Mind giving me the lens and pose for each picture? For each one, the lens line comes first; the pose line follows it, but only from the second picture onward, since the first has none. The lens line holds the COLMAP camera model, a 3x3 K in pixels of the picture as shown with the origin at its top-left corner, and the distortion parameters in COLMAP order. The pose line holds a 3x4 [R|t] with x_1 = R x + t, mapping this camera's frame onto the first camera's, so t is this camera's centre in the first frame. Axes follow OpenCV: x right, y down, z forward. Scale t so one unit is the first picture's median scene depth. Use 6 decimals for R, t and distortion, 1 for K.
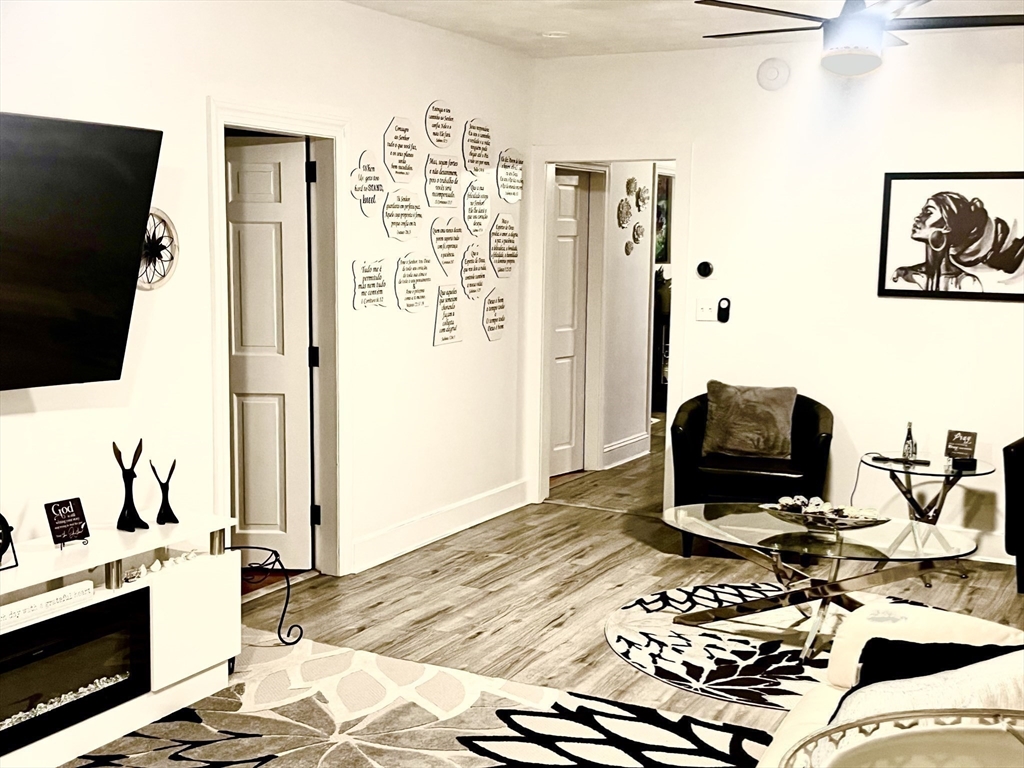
lens RADIAL K [[1229.8, 0, 513.3], [0, 1229.8, 379.0], [0, 0, 1]] dist [0.035486, 0.000000]
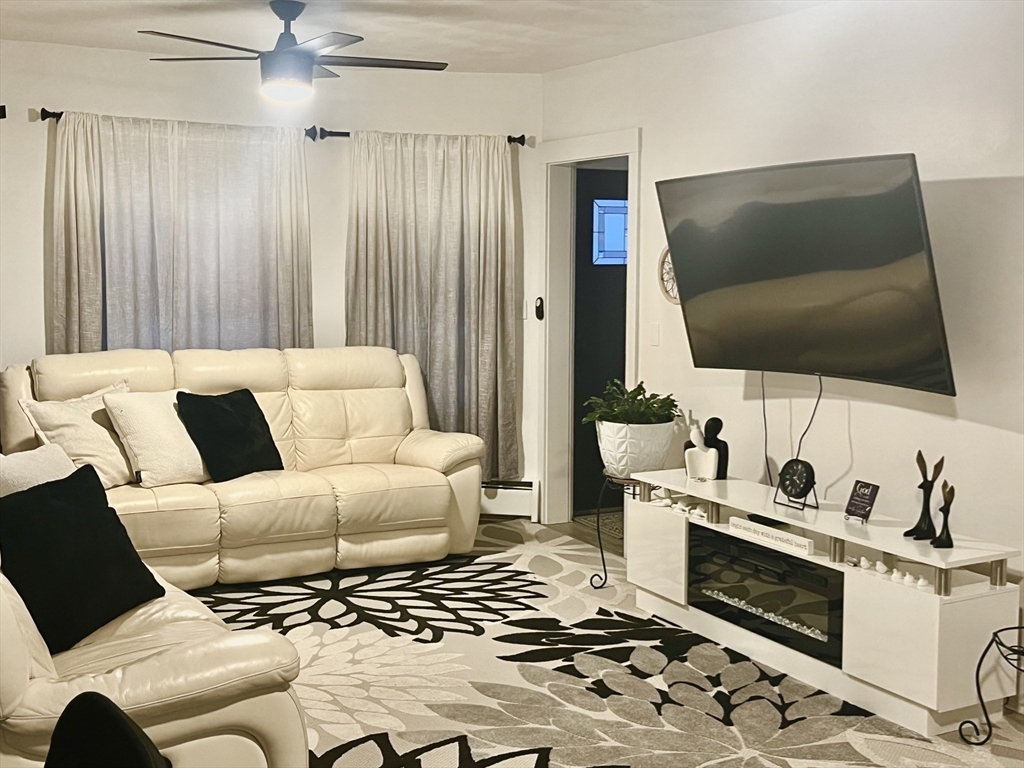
lens RADIAL K [[1229.8, 0, 511.6], [0, 1229.8, 382.8], [0, 0, 1]] dist [0.035486, 0.000000]
pose [[-0.534653, 0.071814, -0.842015, 0.457501], [-0.115559, 0.980810, 0.157027, -0.079951], [0.837134, 0.181258, -0.516094, 0.763606]]
